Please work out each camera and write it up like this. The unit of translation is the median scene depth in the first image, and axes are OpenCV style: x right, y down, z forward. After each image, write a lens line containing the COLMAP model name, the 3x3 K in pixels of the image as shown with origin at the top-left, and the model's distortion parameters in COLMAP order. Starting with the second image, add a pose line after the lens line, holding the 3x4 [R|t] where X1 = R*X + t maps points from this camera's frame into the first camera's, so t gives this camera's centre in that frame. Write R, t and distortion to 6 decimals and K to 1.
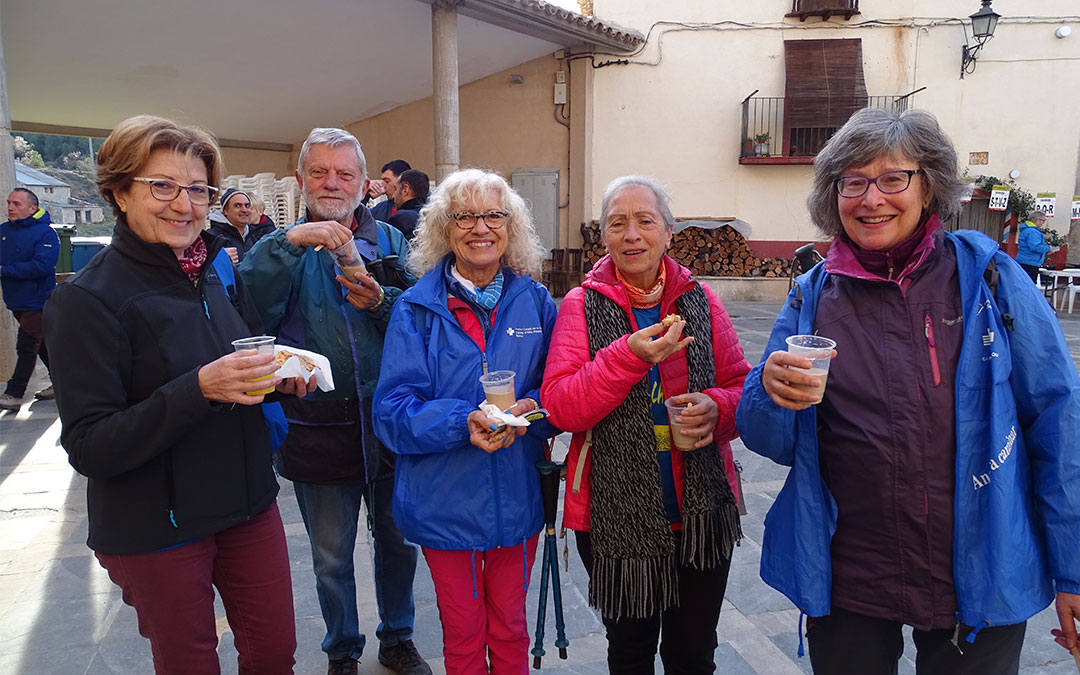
lens RADIAL K [[795.3, 0, 538.8], [0, 795.3, 334.7], [0, 0, 1]] dist [0.011888, -0.002888]
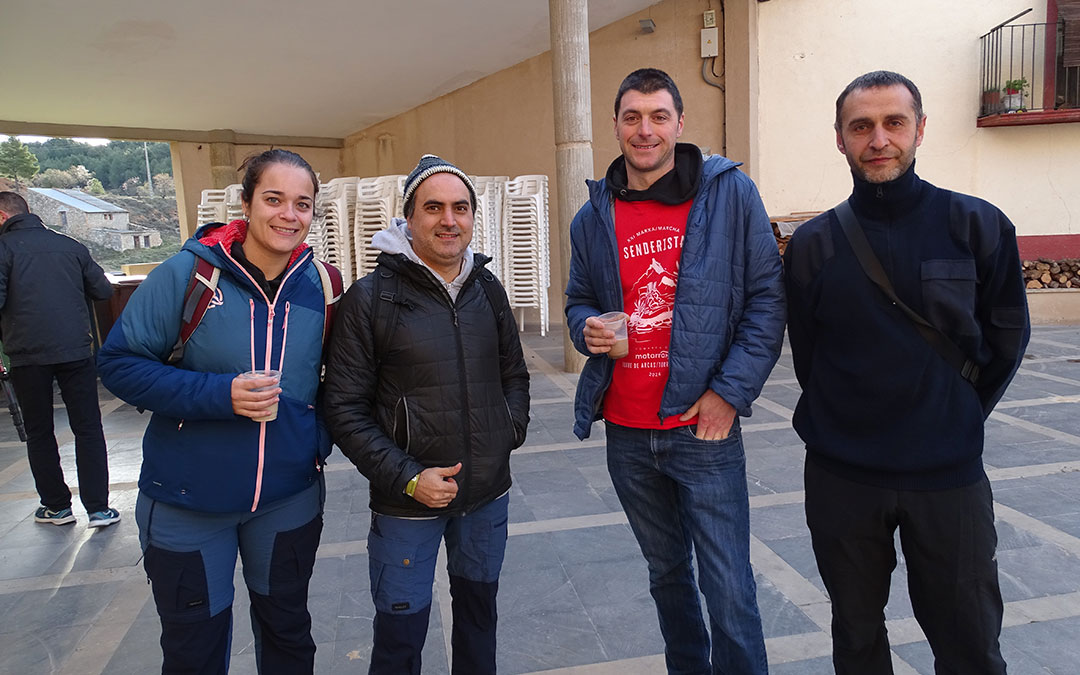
lens RADIAL K [[795.3, 0, 537.5], [0, 795.3, 333.1], [0, 0, 1]] dist [0.011888, -0.002888]
pose [[0.996766, -0.037650, -0.071000, -0.085183], [0.037089, 0.999270, -0.009207, -0.043010], [0.071295, 0.006544, 0.997434, 0.282271]]
